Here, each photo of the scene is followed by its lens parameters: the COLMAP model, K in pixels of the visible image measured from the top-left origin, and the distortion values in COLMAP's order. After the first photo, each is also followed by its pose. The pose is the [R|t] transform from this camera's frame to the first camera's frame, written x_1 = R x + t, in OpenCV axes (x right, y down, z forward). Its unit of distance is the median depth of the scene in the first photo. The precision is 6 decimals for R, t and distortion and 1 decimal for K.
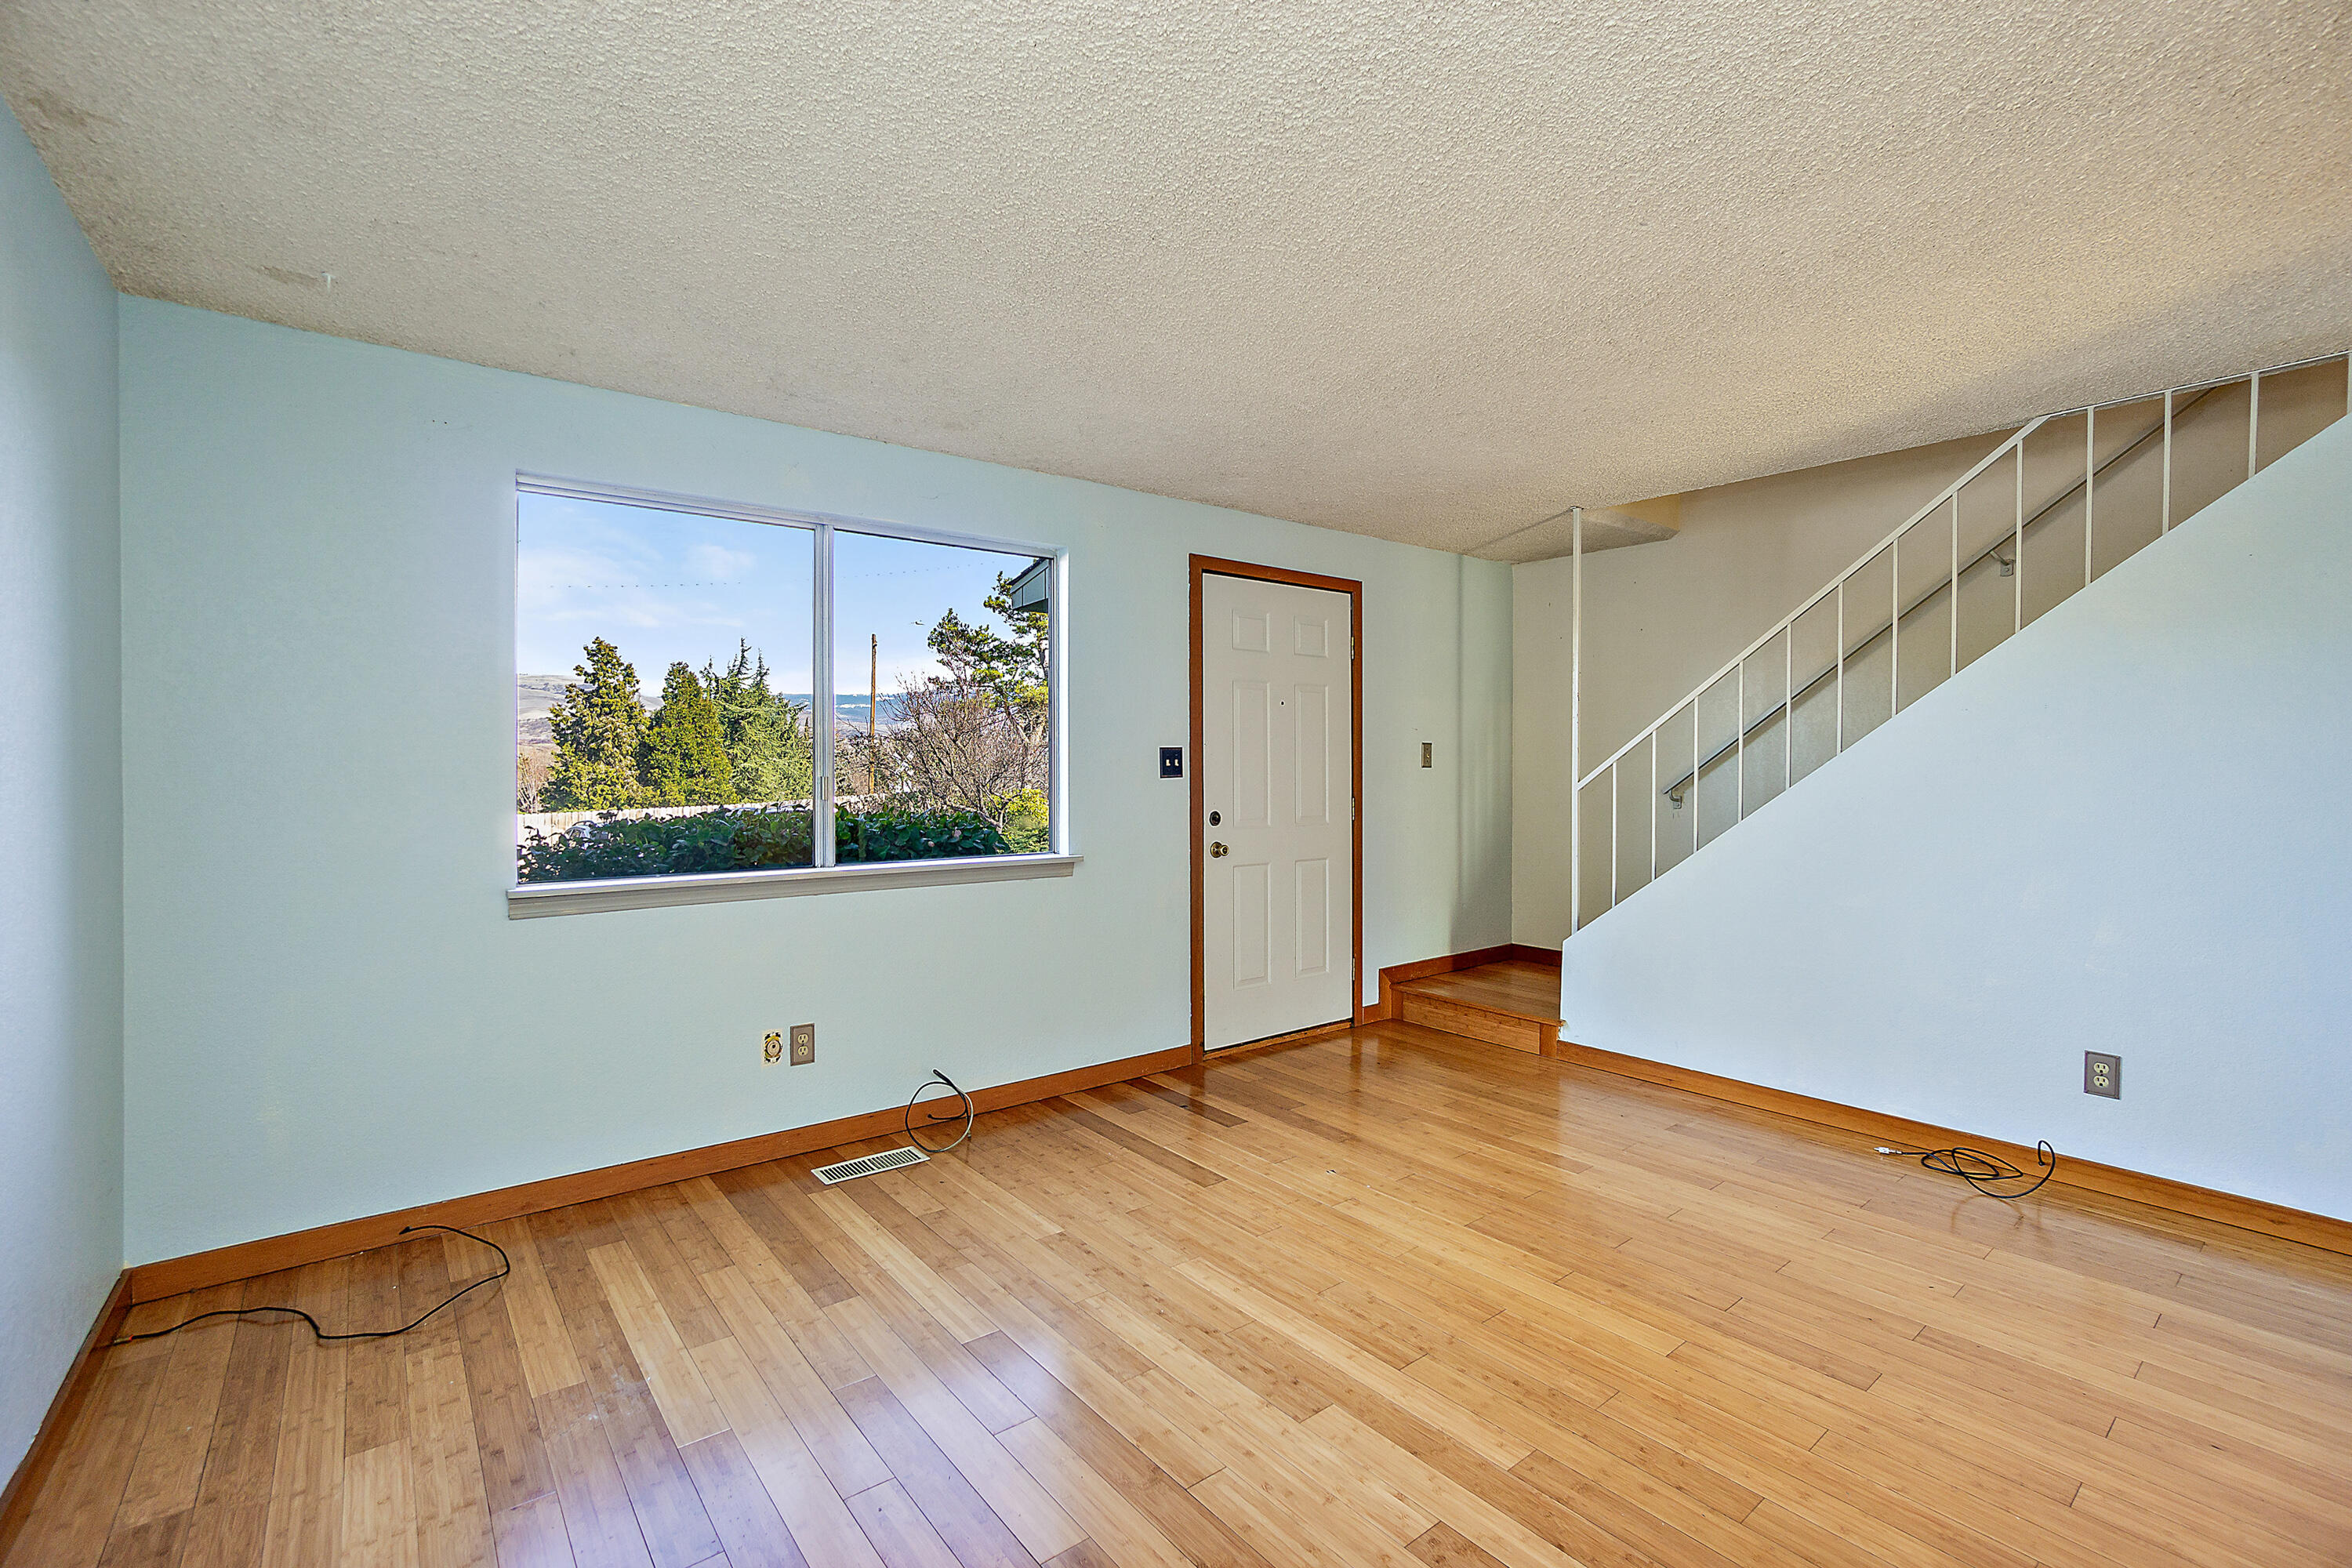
lens RADIAL K [[1031.8, 0, 1132.2], [0, 1031.8, 784.7], [0, 0, 1]] dist [-0.032617, 0.013109]
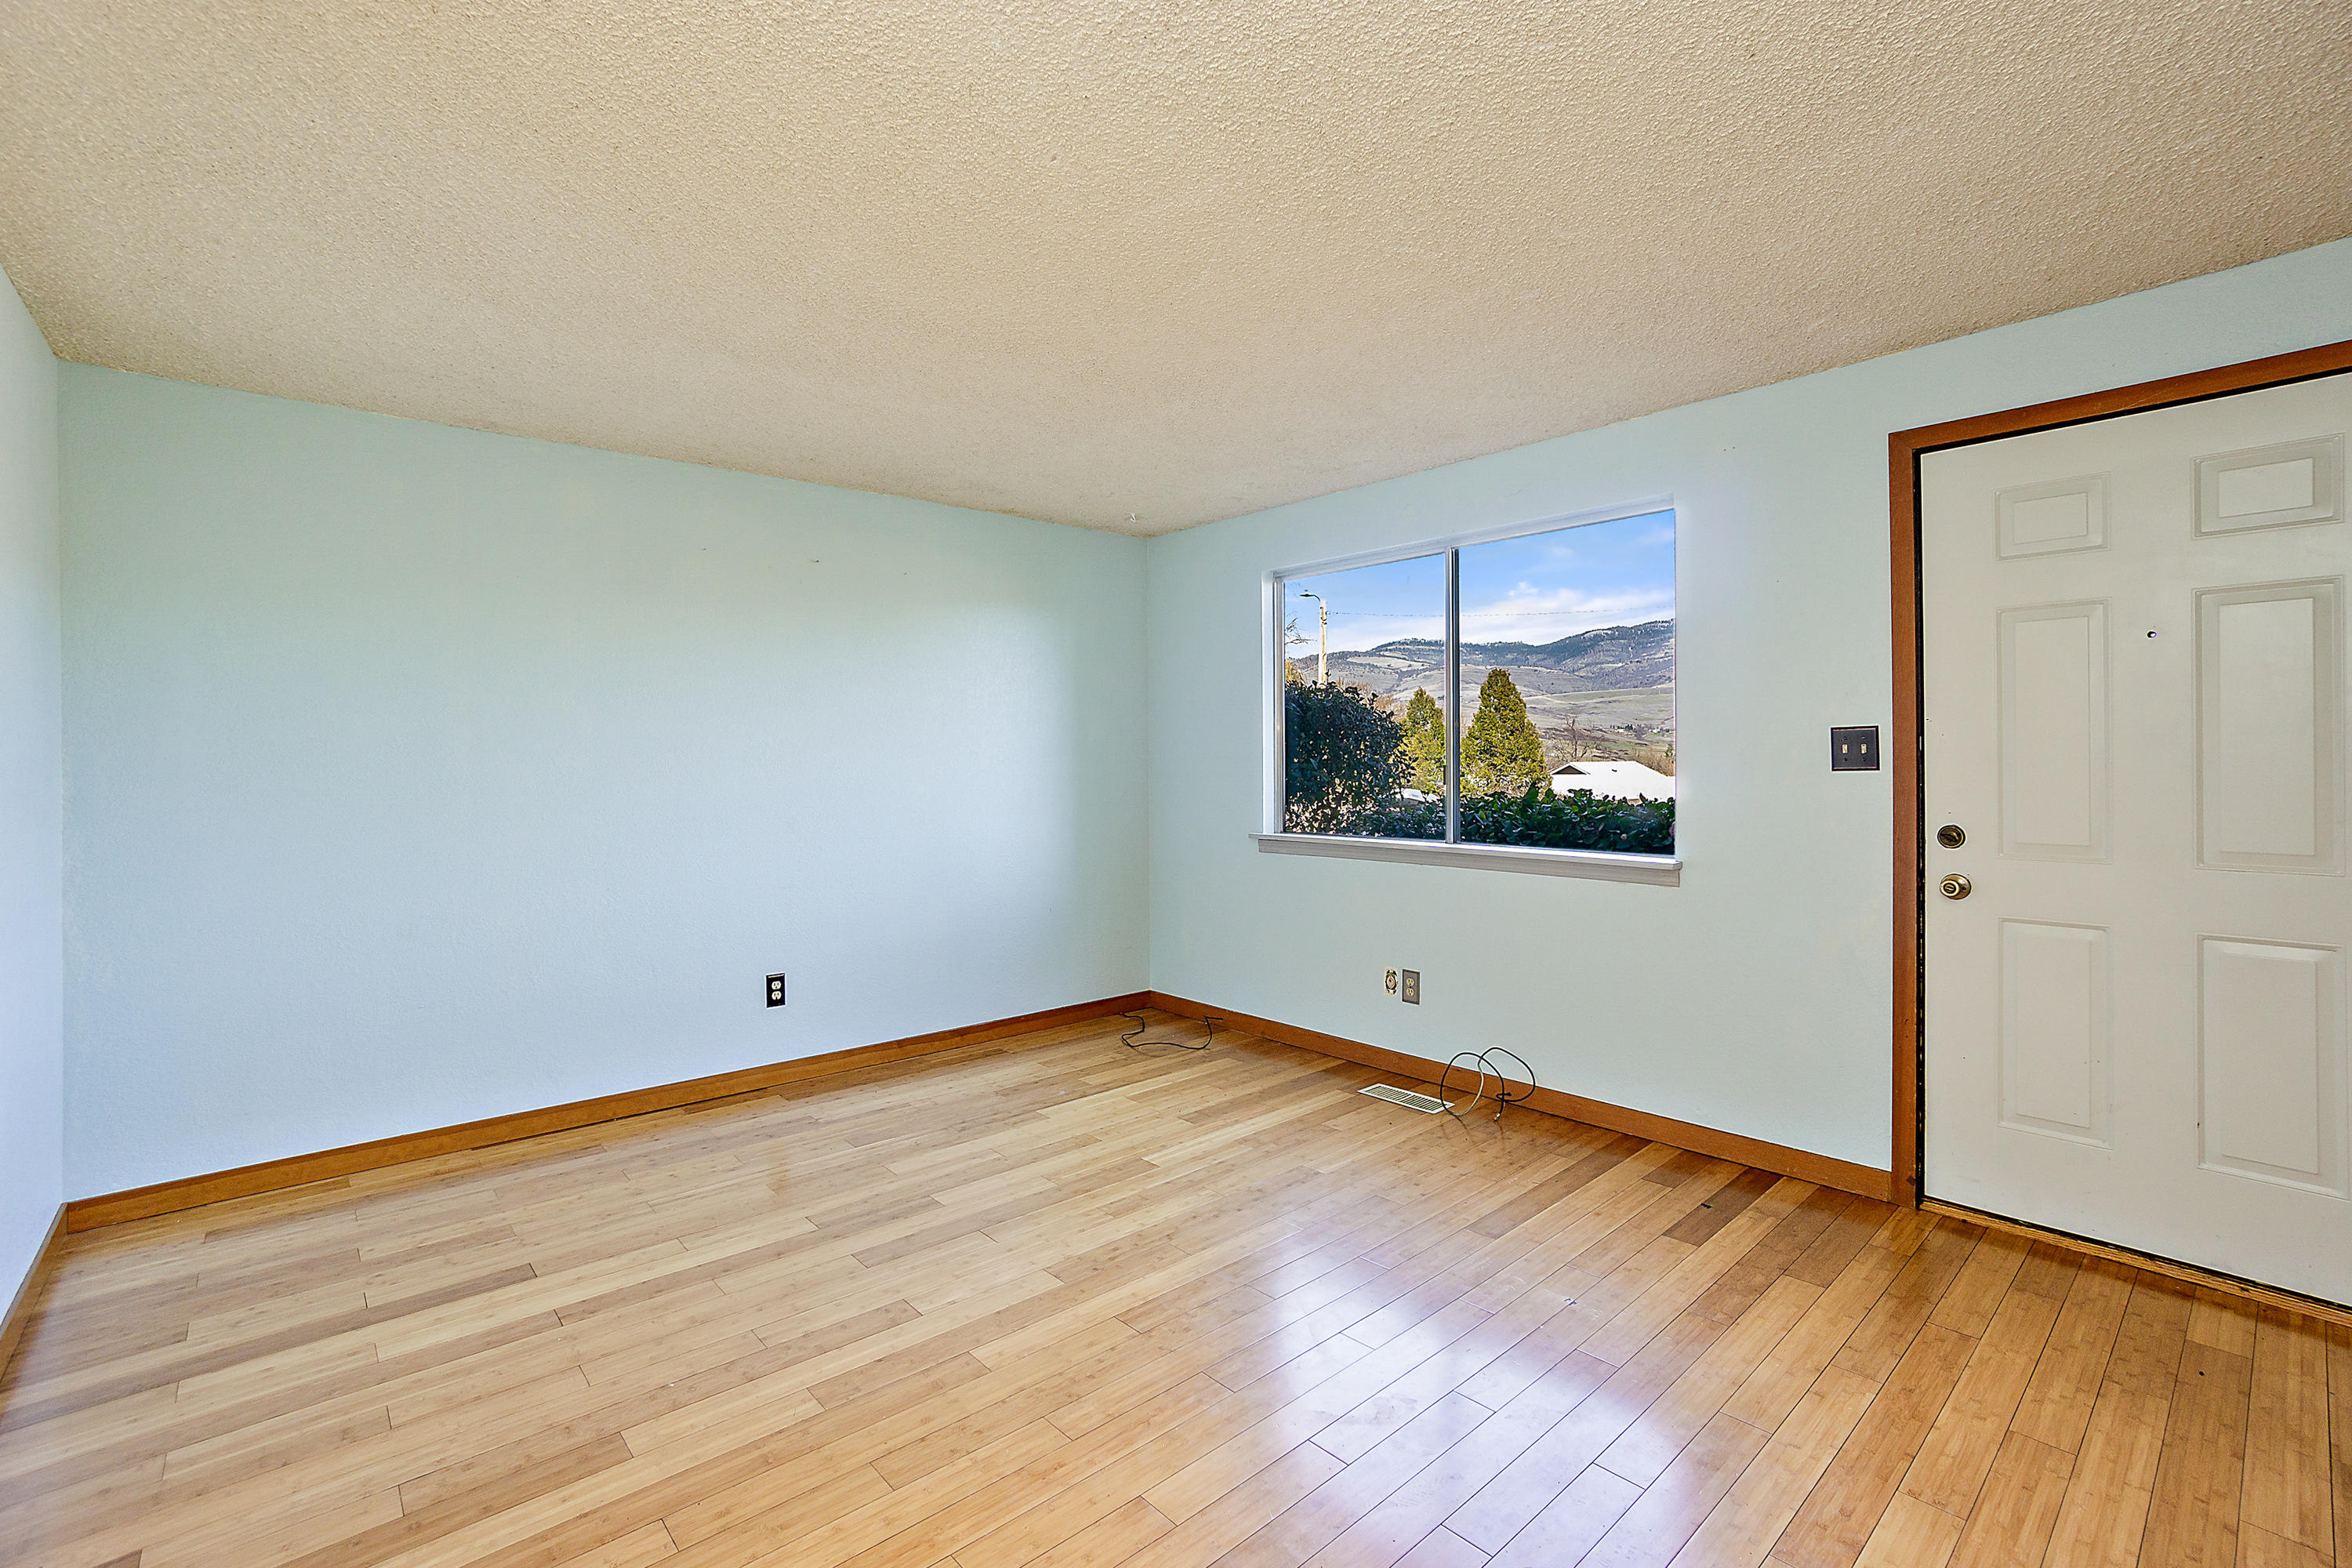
lens RADIAL K [[1031.8, 0, 1178.9], [0, 1031.8, 781.1], [0, 0, 1]] dist [-0.032617, 0.013109]
pose [[0.085718, 0.021957, -0.996077, 0.854879], [-0.013115, 0.999695, 0.020908, -0.010433], [0.996233, 0.011272, 0.085980, 0.621187]]
